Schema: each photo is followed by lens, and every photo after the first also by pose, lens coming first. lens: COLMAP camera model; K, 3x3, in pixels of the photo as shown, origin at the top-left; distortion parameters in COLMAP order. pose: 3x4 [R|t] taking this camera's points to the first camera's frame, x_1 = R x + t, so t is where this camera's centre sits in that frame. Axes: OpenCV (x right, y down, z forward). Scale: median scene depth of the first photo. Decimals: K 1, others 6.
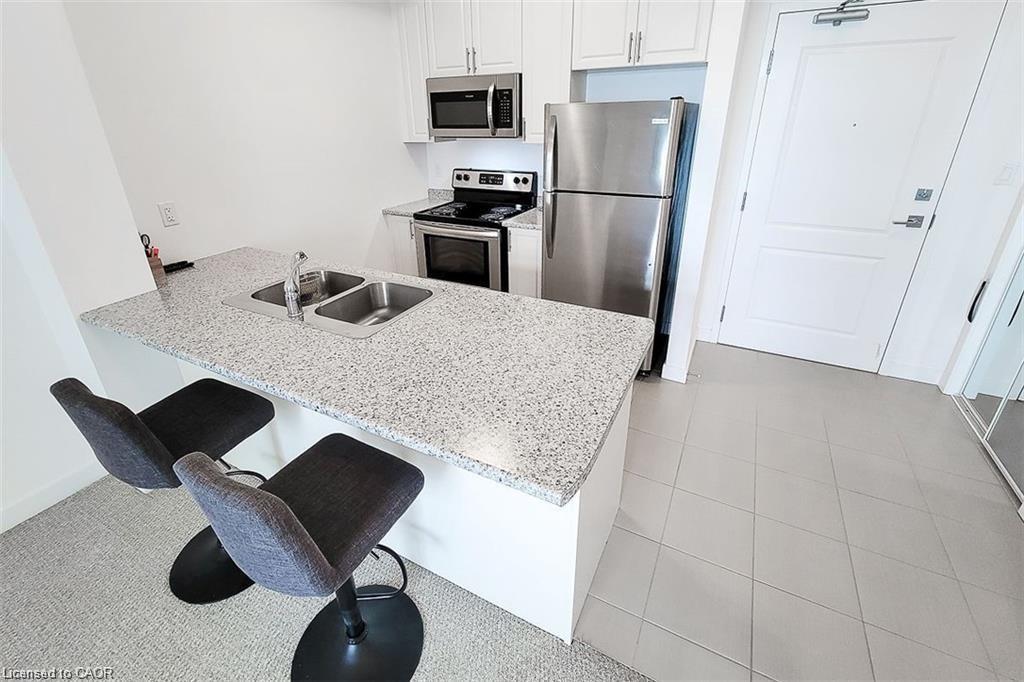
lens RADIAL K [[442.1, 0, 495.2], [0, 442.1, 298.4], [0, 0, 1]] dist [0.000800, -0.000210]
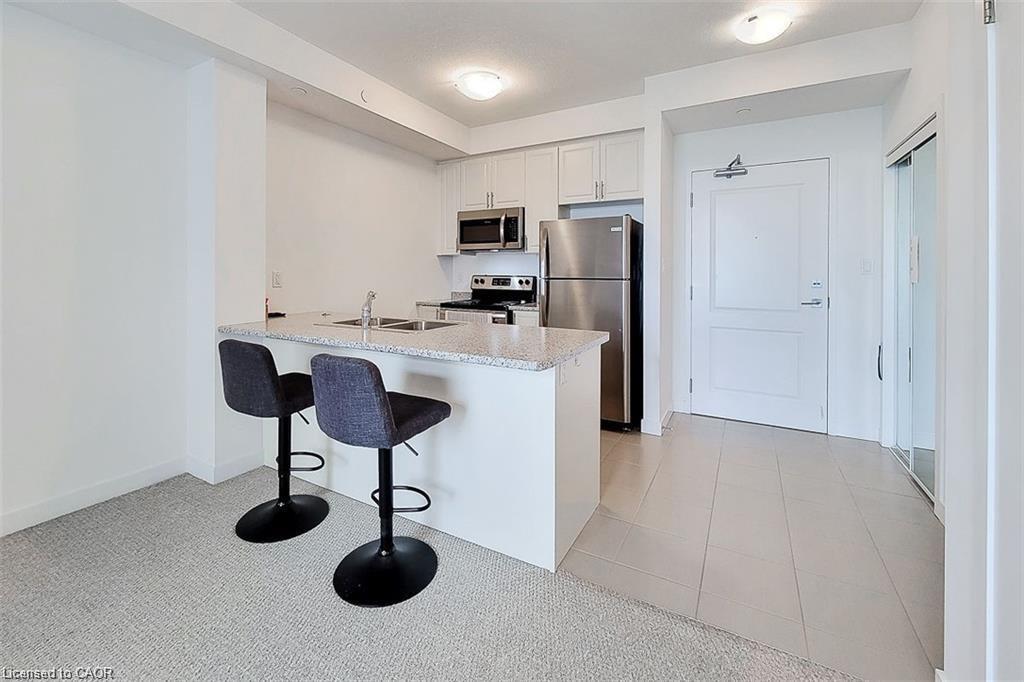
lens RADIAL K [[425.1, 0, 487.9], [0, 425.1, 272.4], [0, 0, 1]] dist [-0.000034, -0.000210]
pose [[0.998733, 0.026718, -0.042646, 0.004765], [-0.040942, 0.924151, -0.379827, 0.213369], [0.029263, 0.381091, 0.924074, -0.200810]]
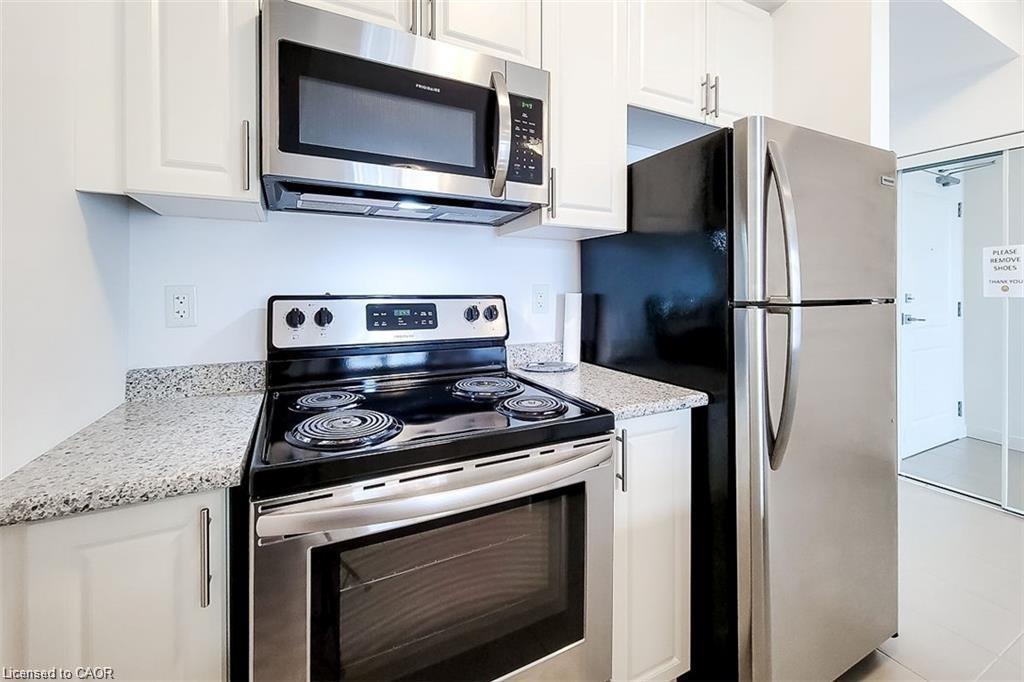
lens RADIAL K [[420.8, 0, 493.7], [0, 420.8, 295.9], [0, 0, 1]] dist [0.014771, -0.010962]
pose [[0.577582, 0.014734, 0.816200, -0.314963], [0.298661, 0.926705, -0.228076, -0.206155], [-0.759737, 0.375500, 0.530848, 0.853910]]
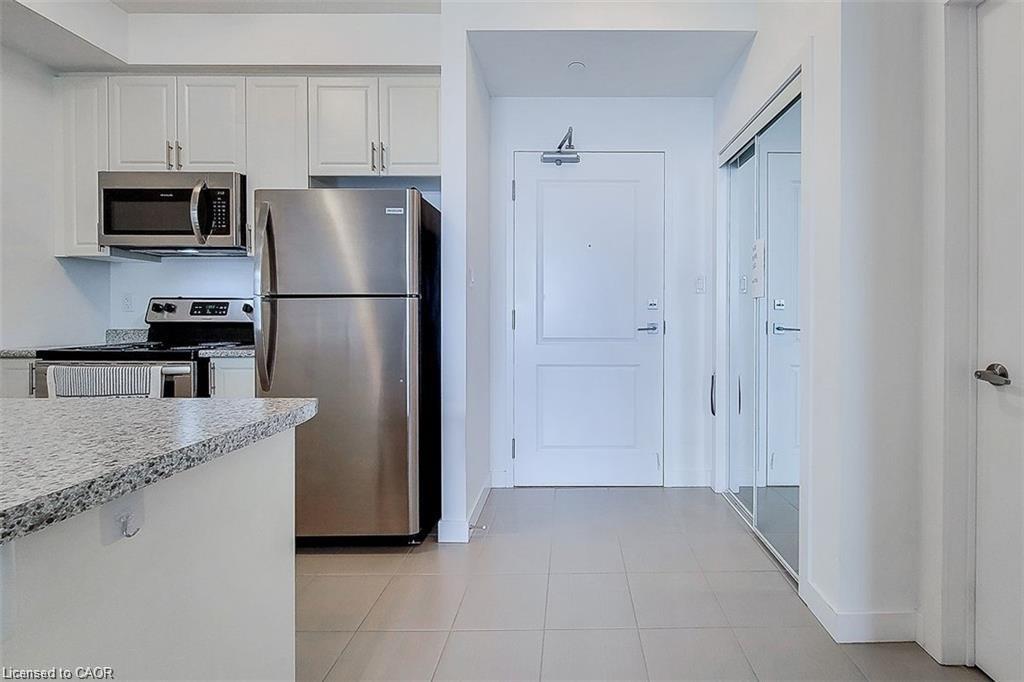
lens RADIAL K [[446.4, 0, 566.4], [0, 446.4, 317.0], [0, 0, 1]] dist [-0.000150, -0.000258]
pose [[0.876548, 0.018463, 0.480960, 0.181424], [0.163244, 0.928631, -0.333161, 0.104728], [-0.452785, 0.370546, 0.810976, 0.150089]]
